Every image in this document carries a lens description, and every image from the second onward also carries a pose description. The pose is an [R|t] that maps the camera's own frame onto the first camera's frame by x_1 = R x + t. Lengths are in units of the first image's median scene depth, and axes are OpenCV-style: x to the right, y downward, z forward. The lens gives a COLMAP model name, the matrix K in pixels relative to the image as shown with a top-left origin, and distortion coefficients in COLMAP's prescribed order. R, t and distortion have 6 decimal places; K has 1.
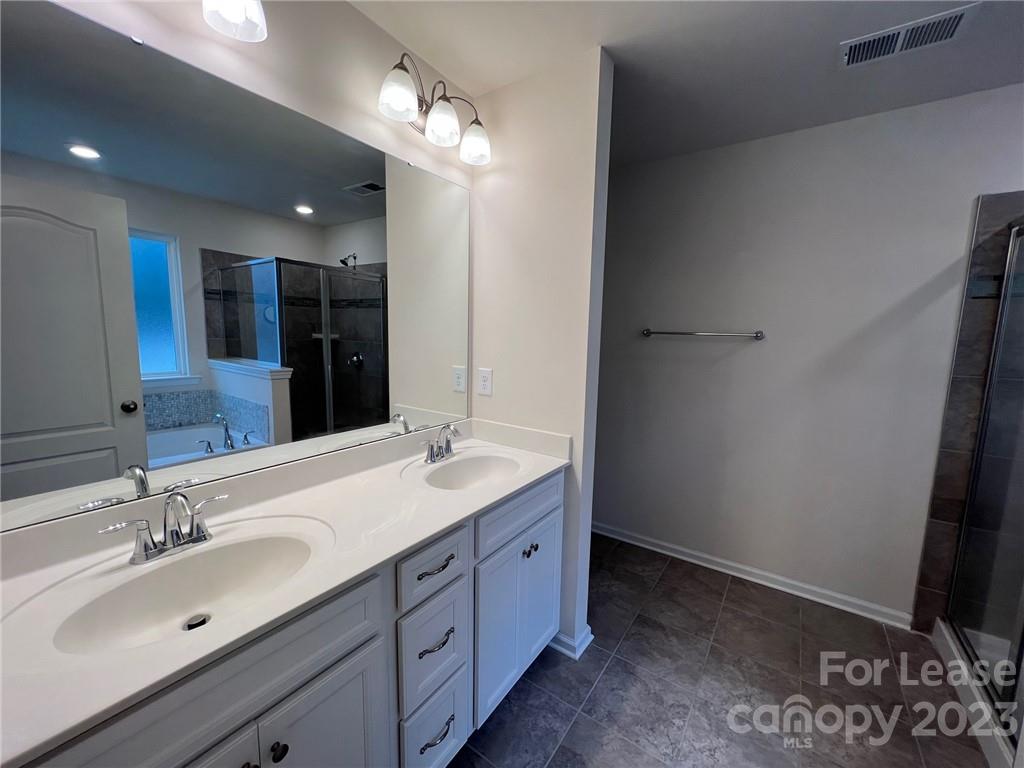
lens RADIAL K [[407.9, 0, 514.7], [0, 407.9, 381.6], [0, 0, 1]] dist [-0.004559, -0.000290]
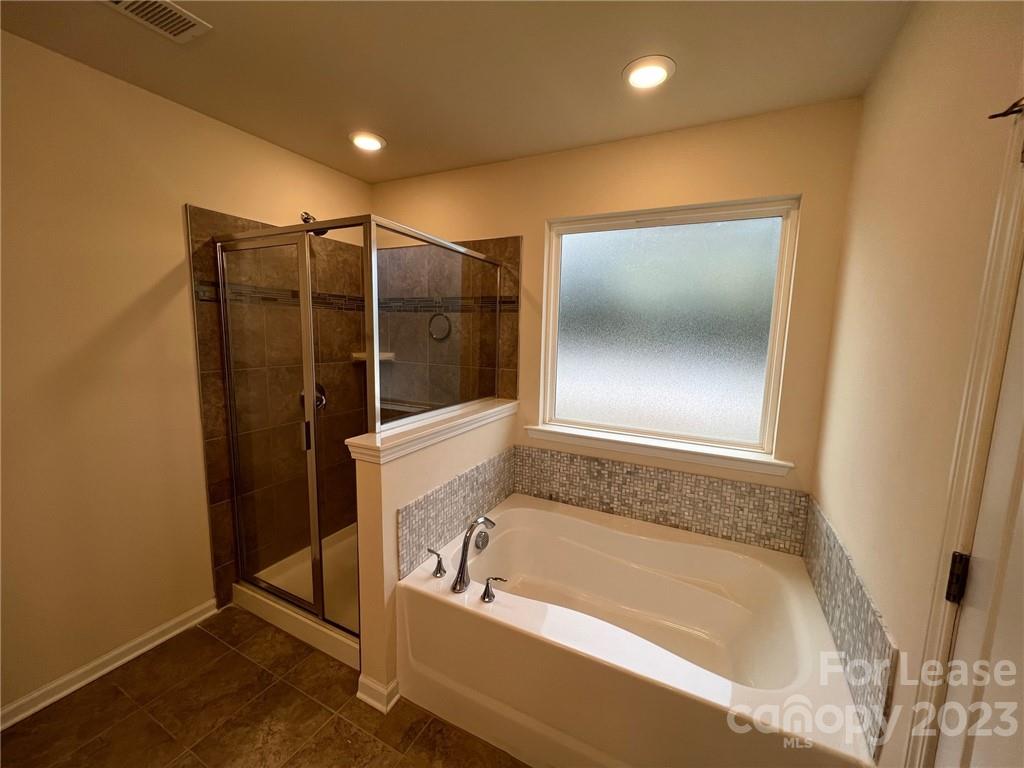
lens RADIAL K [[410.5, 0, 512.7], [0, 410.5, 381.4], [0, 0, 1]] dist [0.000857, -0.000042]
pose [[-0.133486, -0.158604, 0.978277, -0.096552], [0.105586, 0.979217, 0.173164, -0.091256], [-0.985410, 0.126407, -0.113966, 0.309106]]
